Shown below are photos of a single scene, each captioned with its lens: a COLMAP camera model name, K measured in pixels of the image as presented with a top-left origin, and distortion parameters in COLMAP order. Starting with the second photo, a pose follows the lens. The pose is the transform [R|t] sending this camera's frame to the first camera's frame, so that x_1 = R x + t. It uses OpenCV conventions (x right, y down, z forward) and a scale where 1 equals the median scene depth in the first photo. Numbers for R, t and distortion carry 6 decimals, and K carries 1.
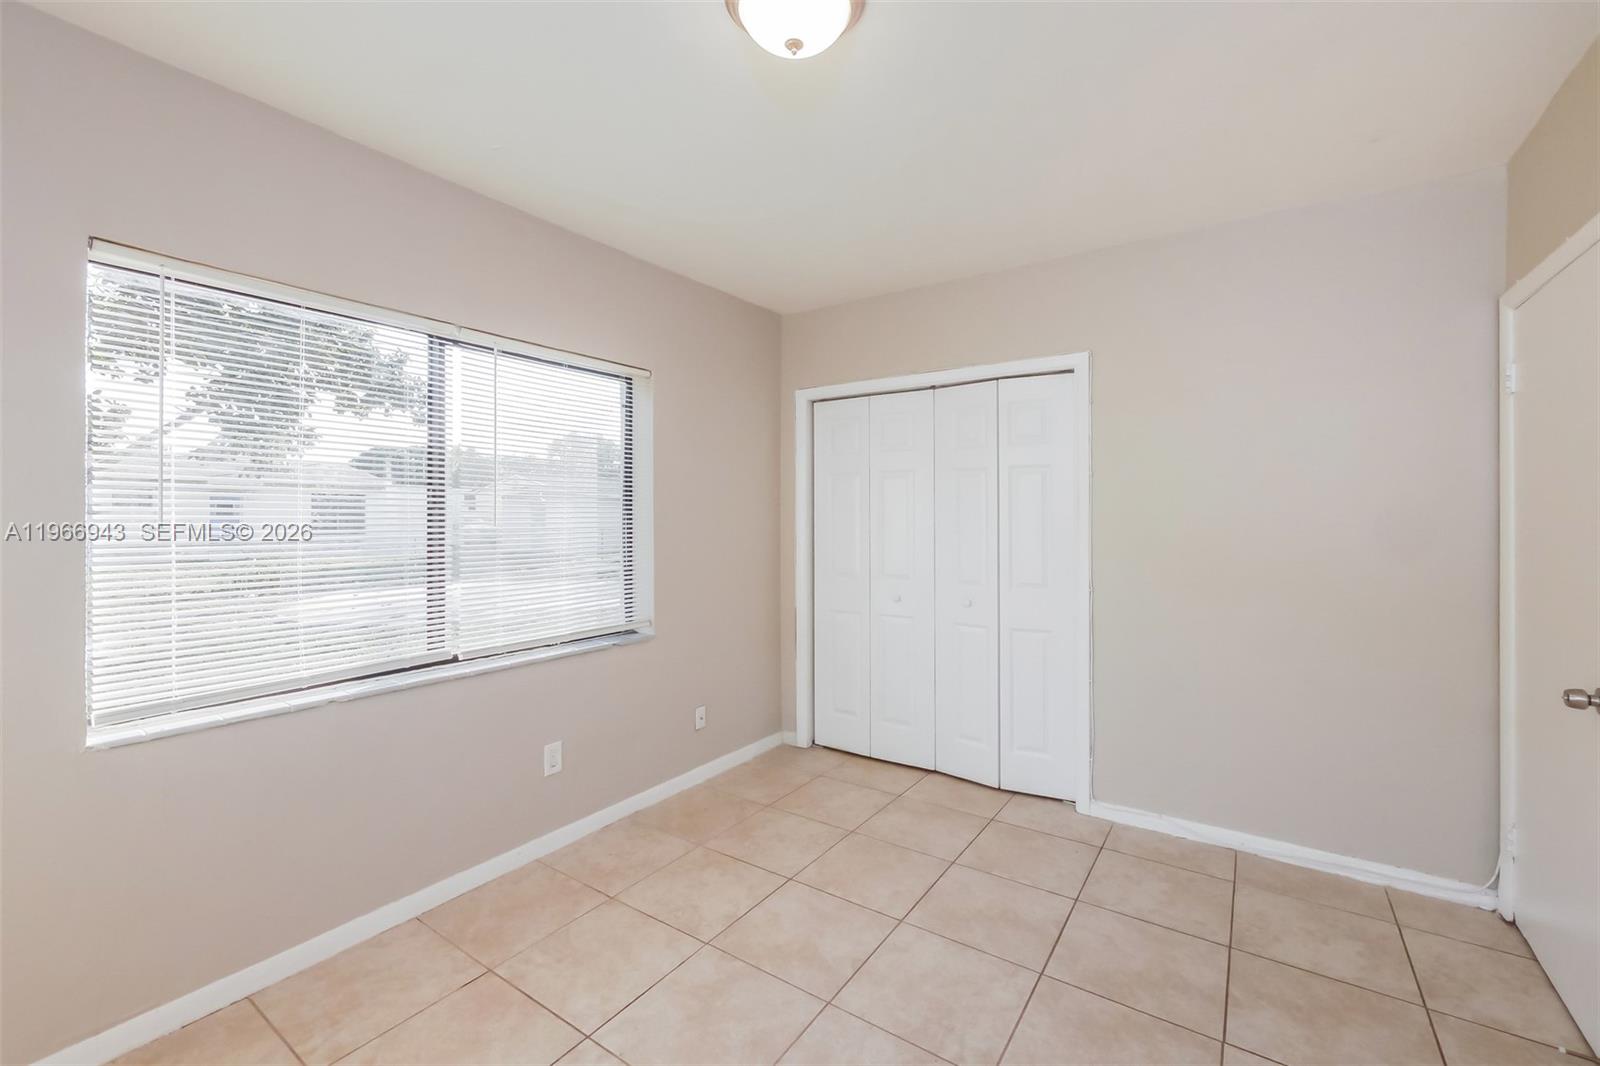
lens RADIAL K [[663.9, 0, 800.0], [0, 663.9, 520.2], [0, 0, 1]] dist [-0.000032, -0.000027]
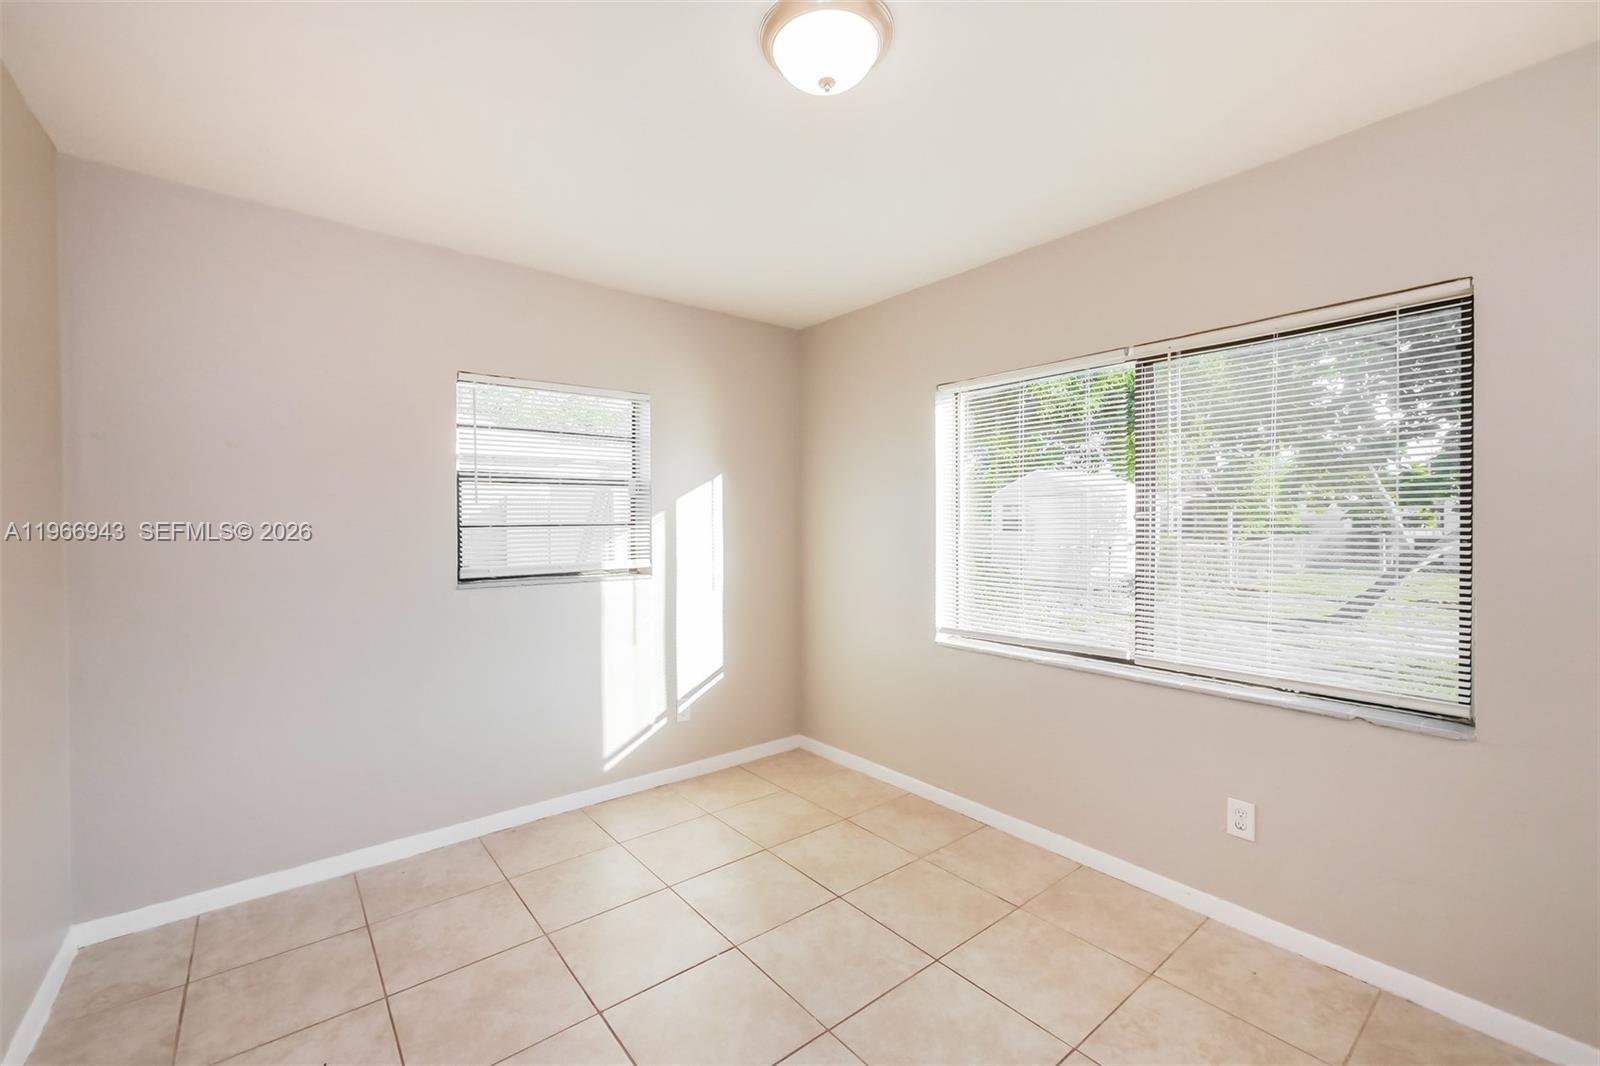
lens RADIAL K [[663.9, 0, 800.0], [0, 663.9, 520.2], [0, 0, 1]] dist [-0.000032, -0.000027]
pose [[-0.284233, 0.002704, -0.958751, 0.743143], [0.000233, 0.999996, 0.002751, -0.023863], [0.958755, 0.000559, -0.284233, 0.899954]]
